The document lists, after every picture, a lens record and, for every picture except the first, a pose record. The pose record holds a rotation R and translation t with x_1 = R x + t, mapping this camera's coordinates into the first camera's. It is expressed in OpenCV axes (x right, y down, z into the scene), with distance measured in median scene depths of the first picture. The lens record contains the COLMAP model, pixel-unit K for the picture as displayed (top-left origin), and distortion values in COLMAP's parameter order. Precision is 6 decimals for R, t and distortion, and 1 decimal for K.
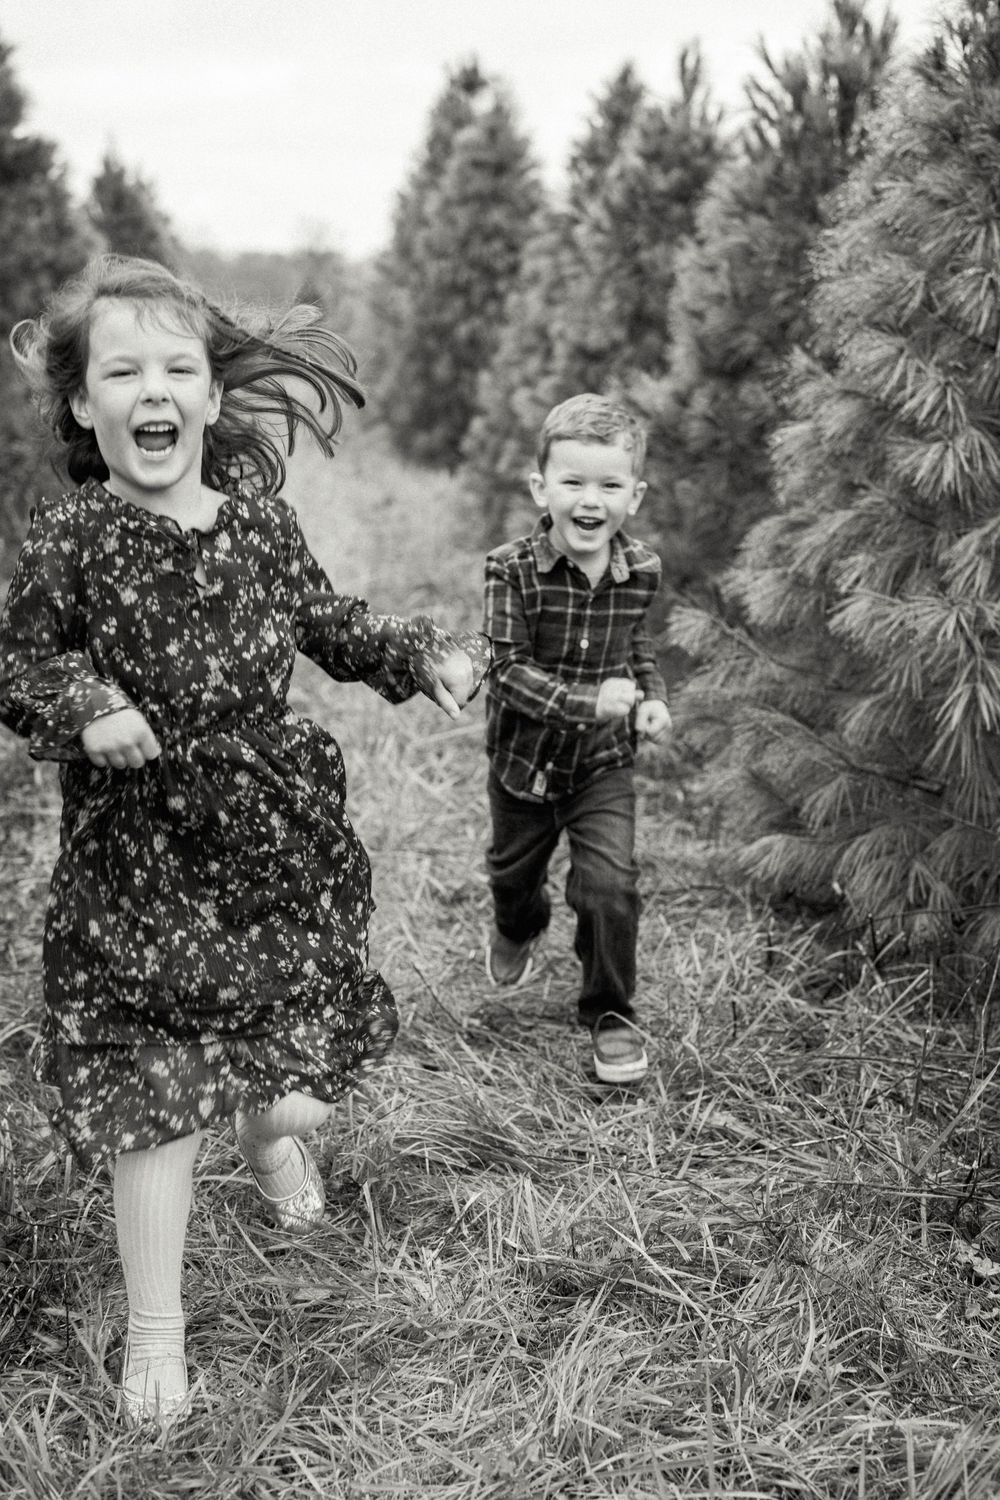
lens RADIAL K [[2068.6, 0, 500.0], [0, 2068.6, 750.0], [0, 0, 1]] dist [-0.003804, 0.067400]
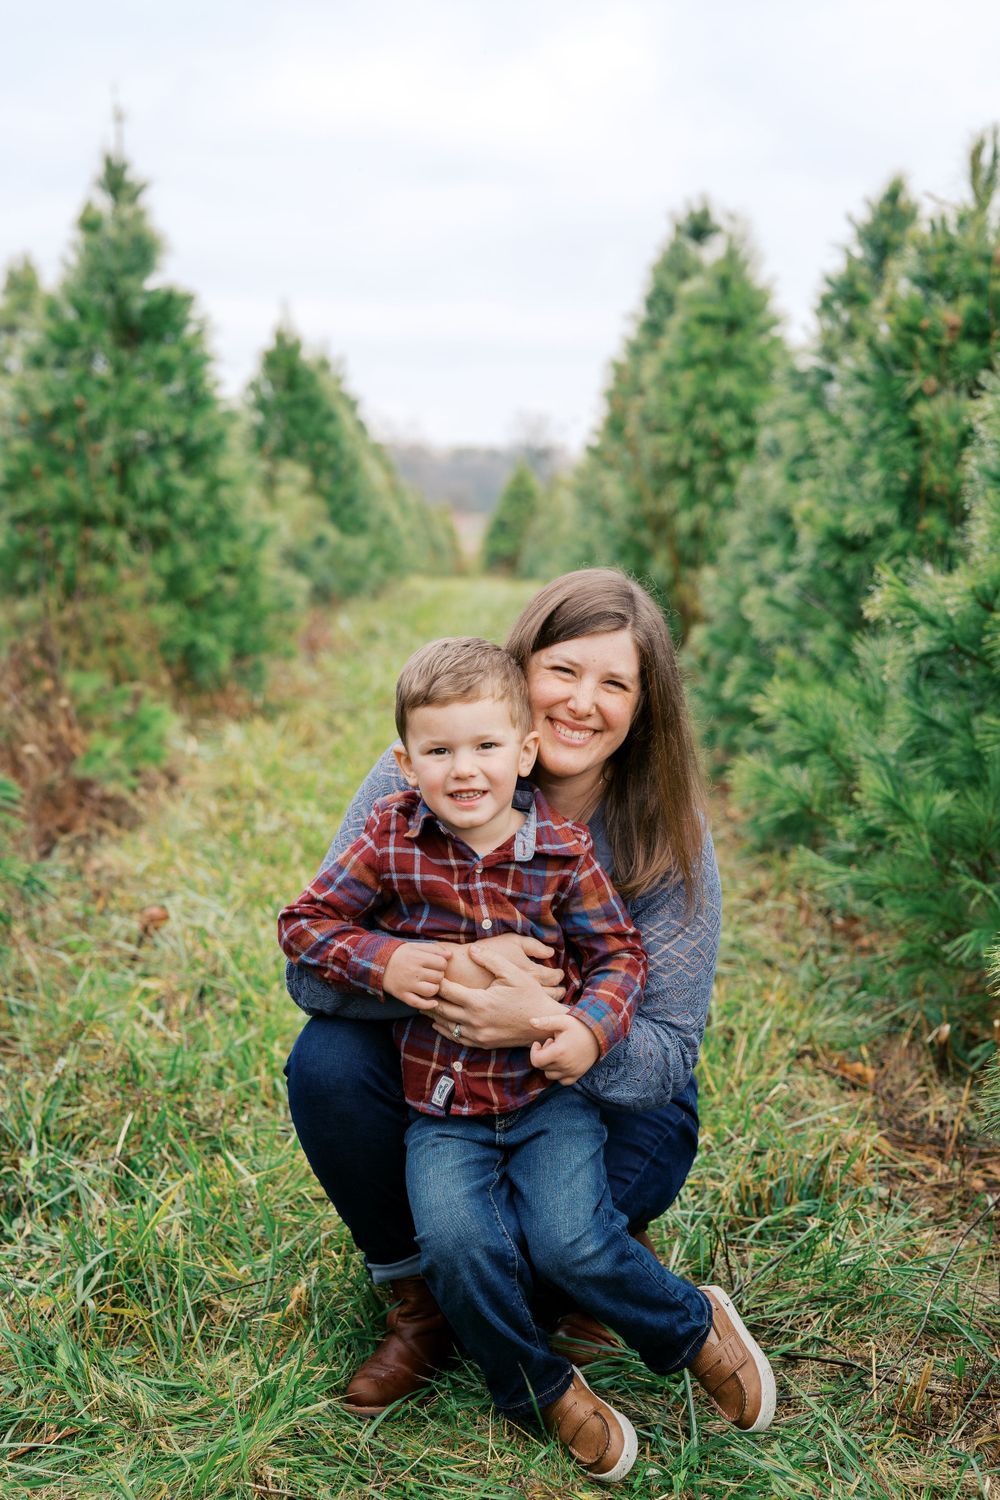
lens RADIAL K [[2288.7, 0, 489.5], [0, 2288.7, 834.0], [0, 0, 1]] dist [-0.005709, 0.049336]
pose [[0.994364, 0.011887, -0.105354, 0.003833], [-0.019118, 0.997510, -0.067889, -0.031414], [0.104285, 0.069520, 0.992115, 0.198806]]
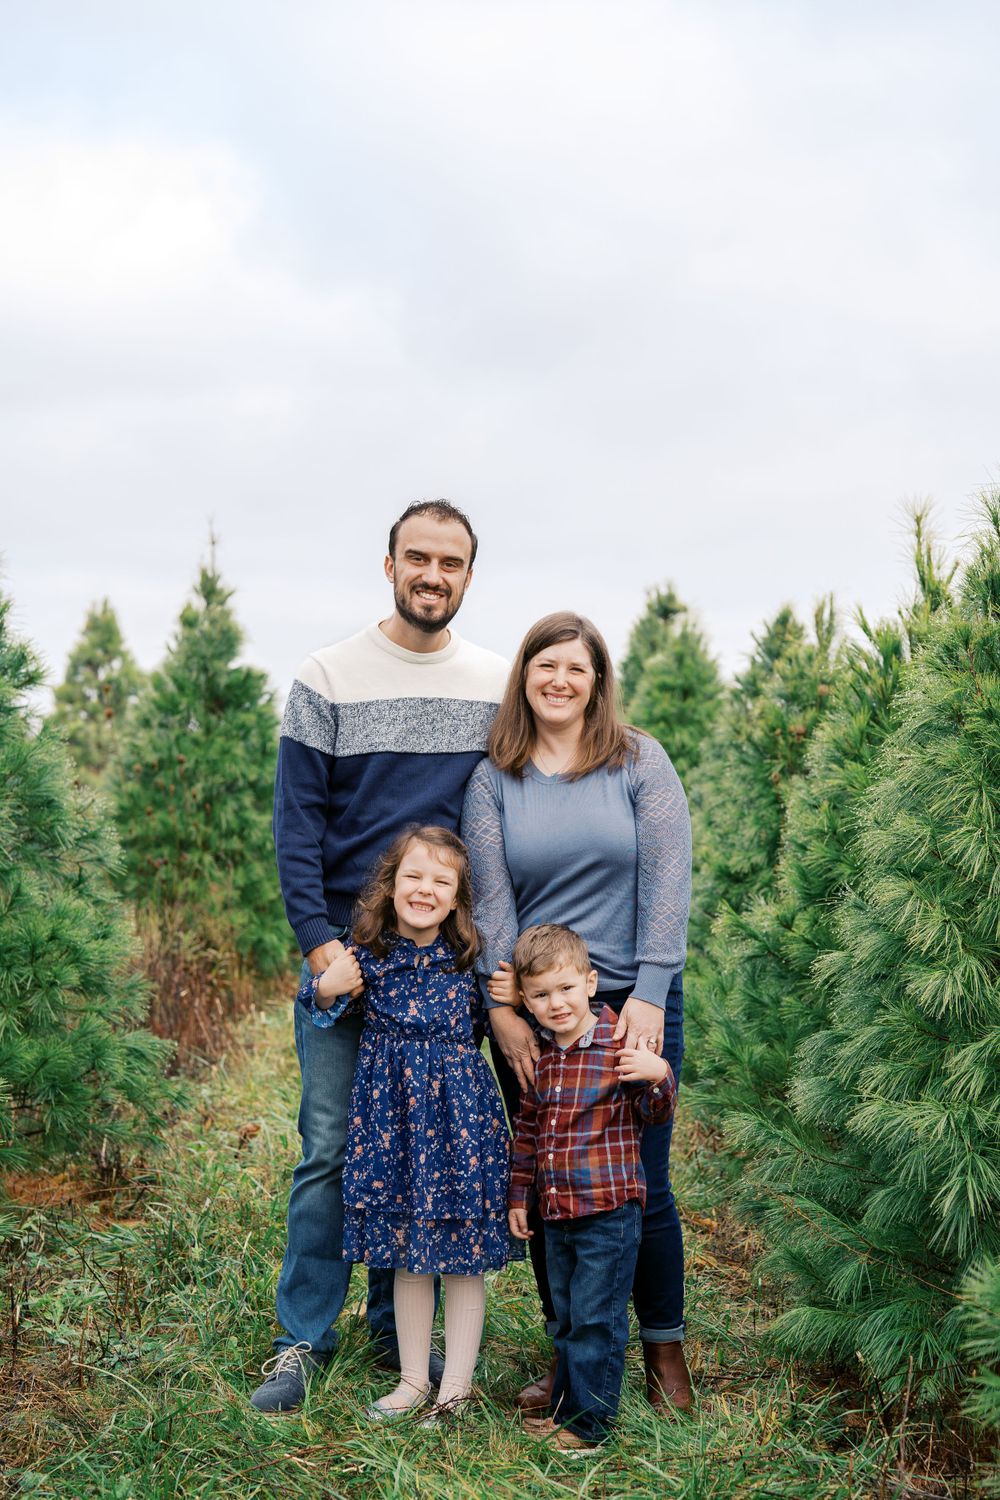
lens RADIAL K [[2220.8, 0, 527.9], [0, 2220.8, 783.8], [0, 0, 1]] dist [-0.025388, -0.042089]
pose [[0.995132, 0.004215, -0.098459, 0.059505], [-0.025579, 0.975893, -0.216747, 0.016734], [0.095171, 0.218211, 0.971250, -0.162784]]
